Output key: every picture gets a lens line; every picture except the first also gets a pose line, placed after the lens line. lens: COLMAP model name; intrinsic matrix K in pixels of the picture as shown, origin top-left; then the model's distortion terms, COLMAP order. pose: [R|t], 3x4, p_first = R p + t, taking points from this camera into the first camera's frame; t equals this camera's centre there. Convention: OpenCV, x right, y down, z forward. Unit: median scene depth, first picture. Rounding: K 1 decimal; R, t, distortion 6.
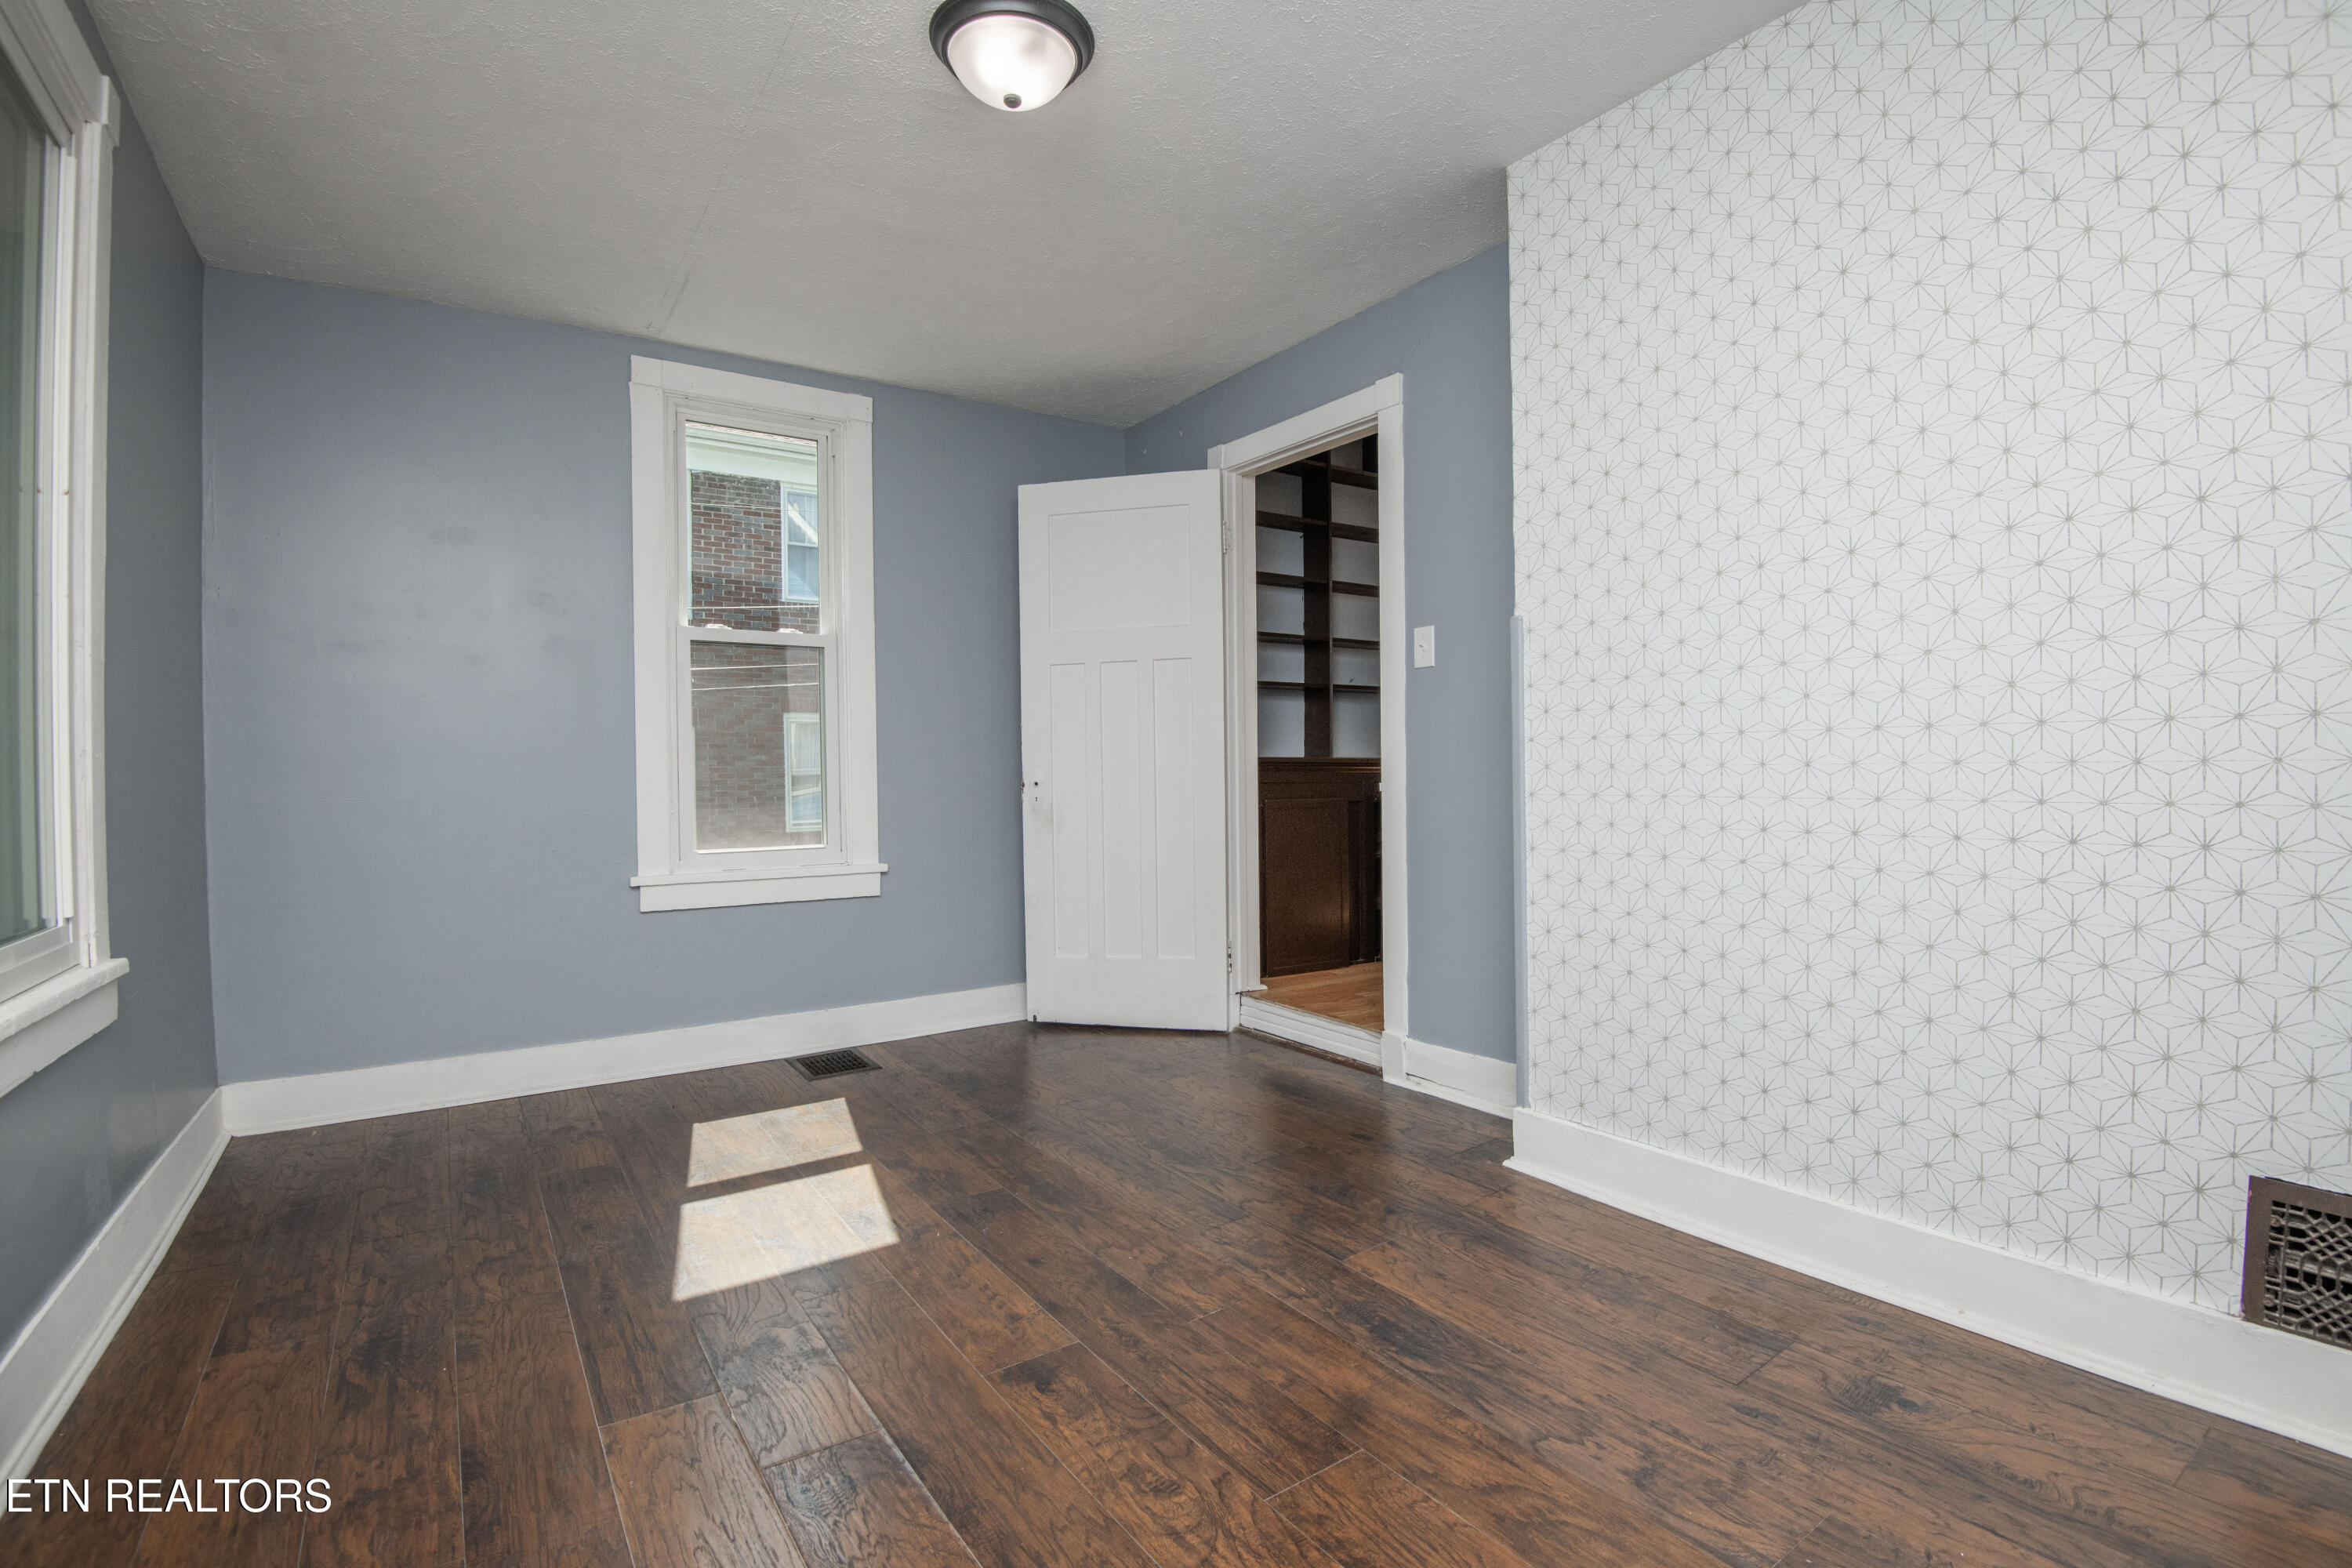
lens RADIAL K [[1088.8, 0, 1184.7], [0, 1088.8, 776.7], [0, 0, 1]] dist [-0.003419, -0.026287]
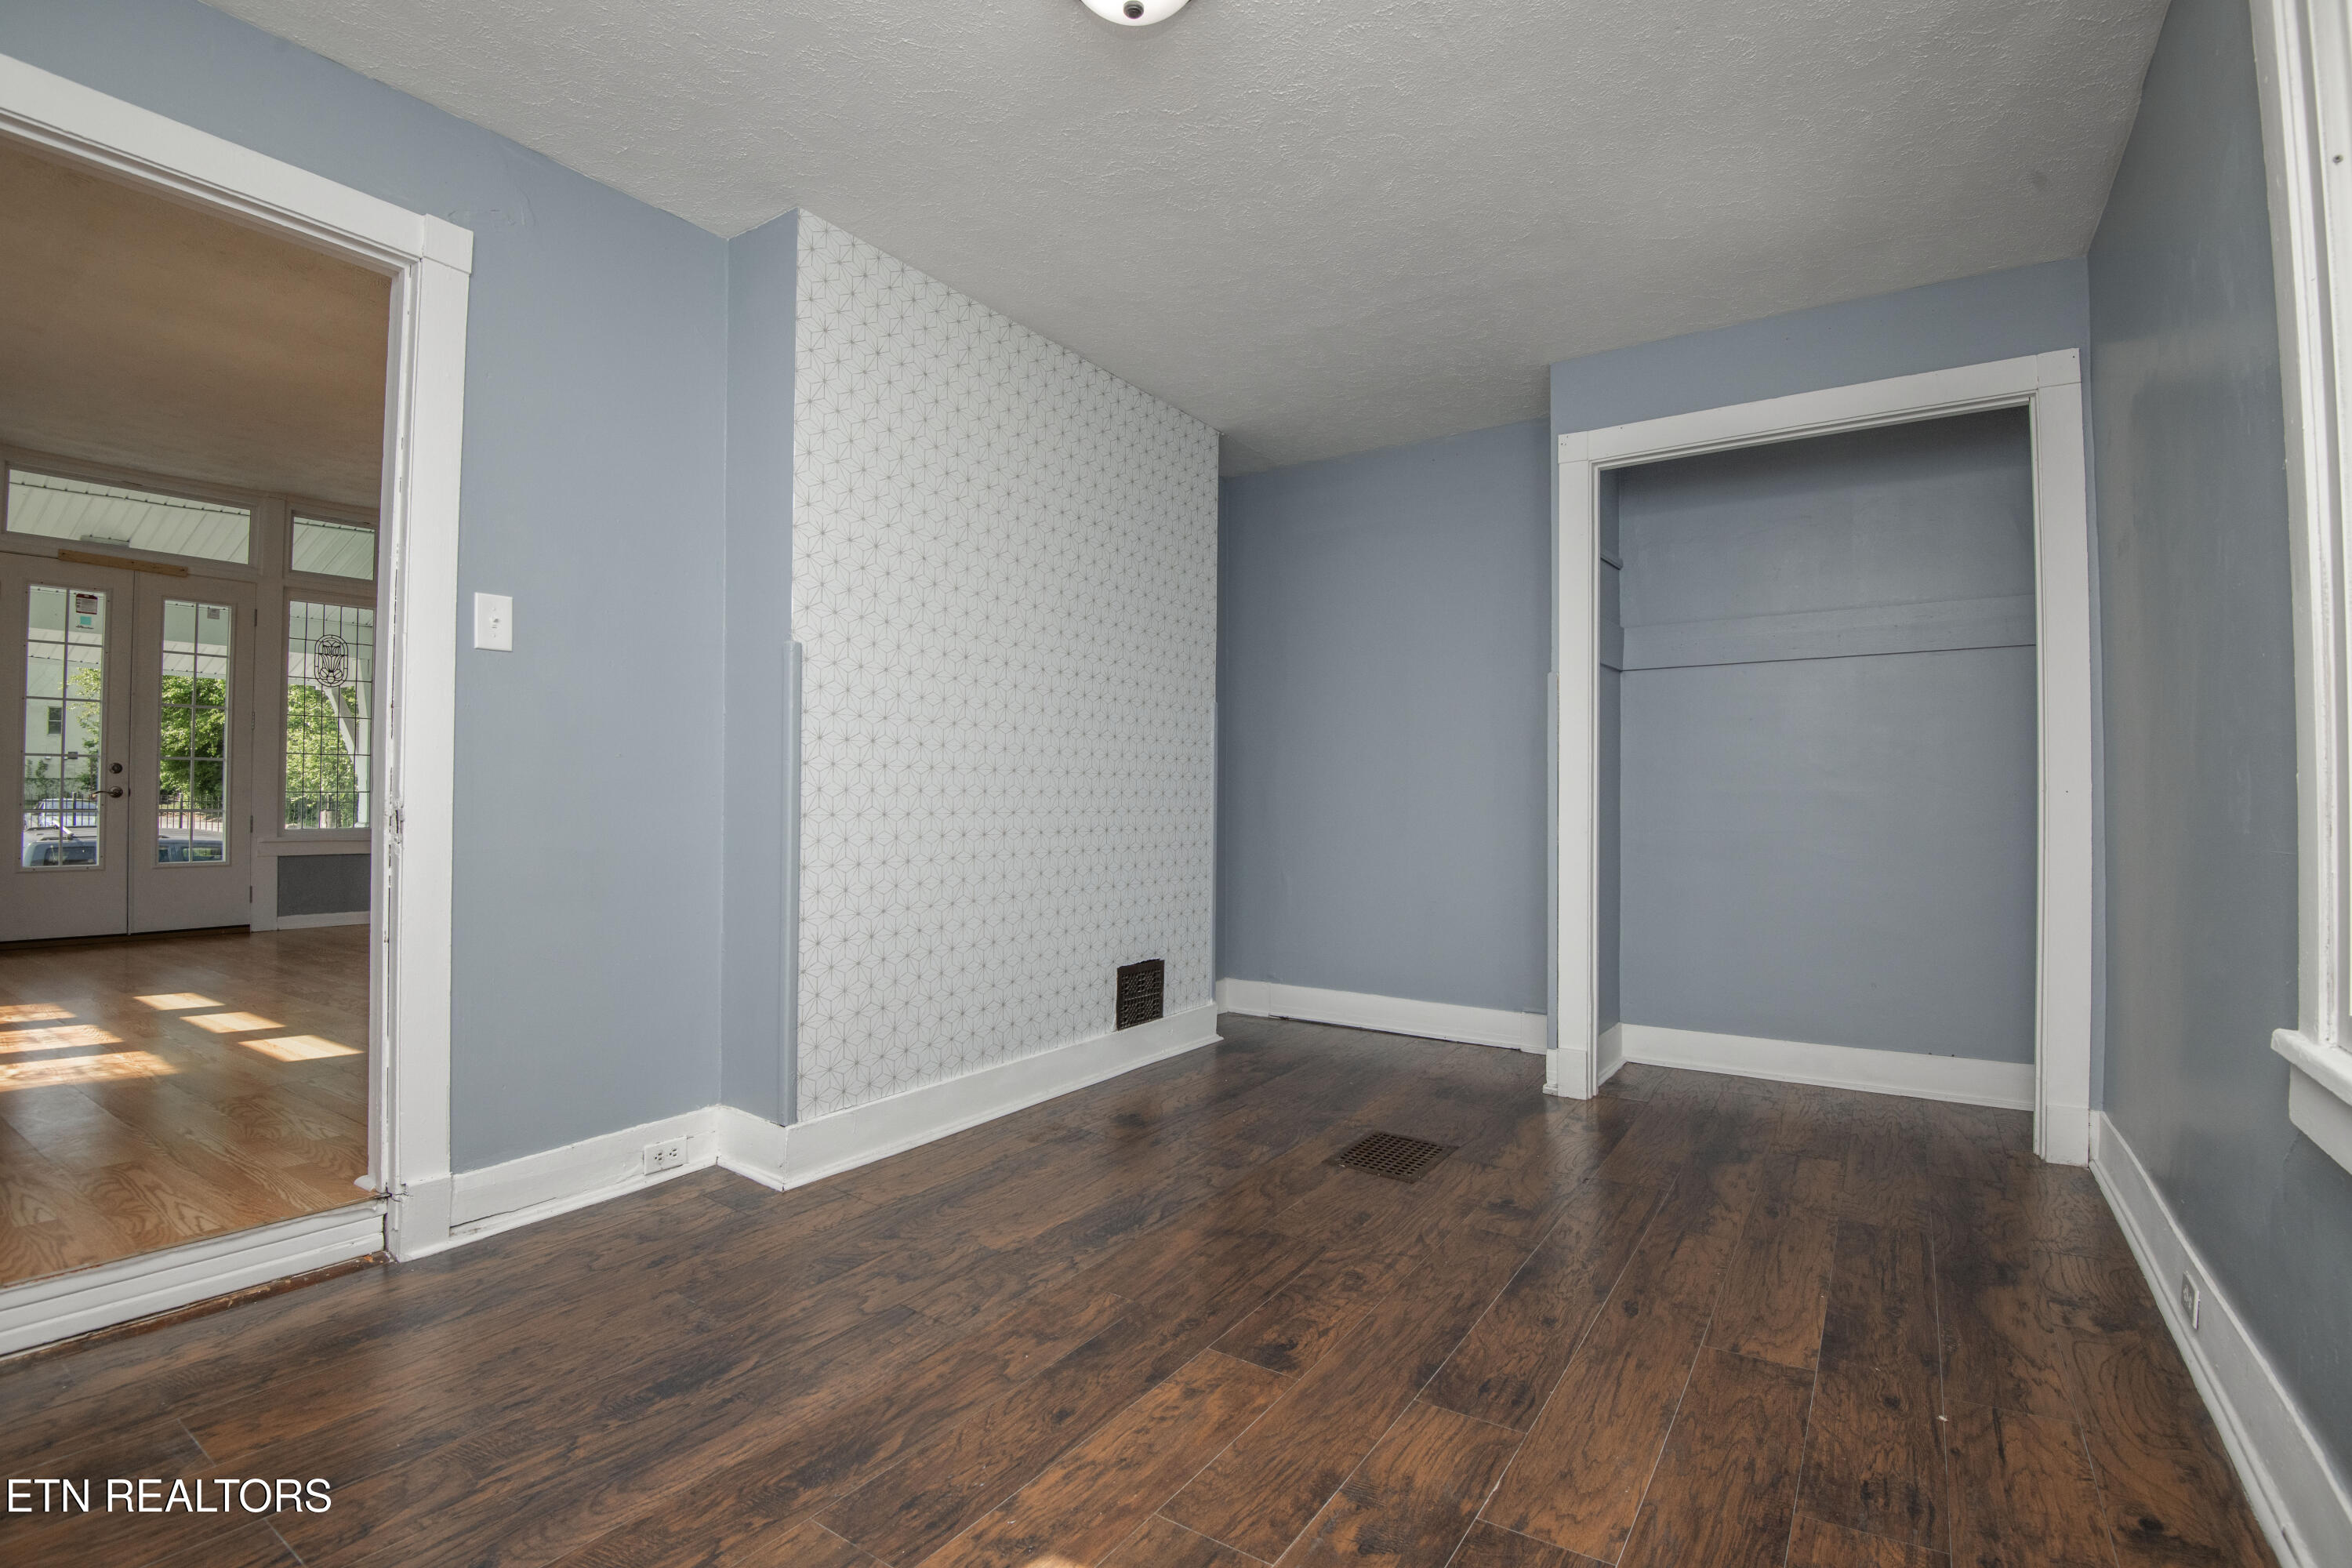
lens RADIAL K [[1088.8, 0, 1184.7], [0, 1088.8, 776.7], [0, 0, 1]] dist [-0.003419, -0.026287]
pose [[-0.379597, 0.031730, 0.924608, -0.954840], [0.008367, 0.999489, -0.030865, 0.017847], [-0.925114, -0.003980, -0.379669, 1.289202]]
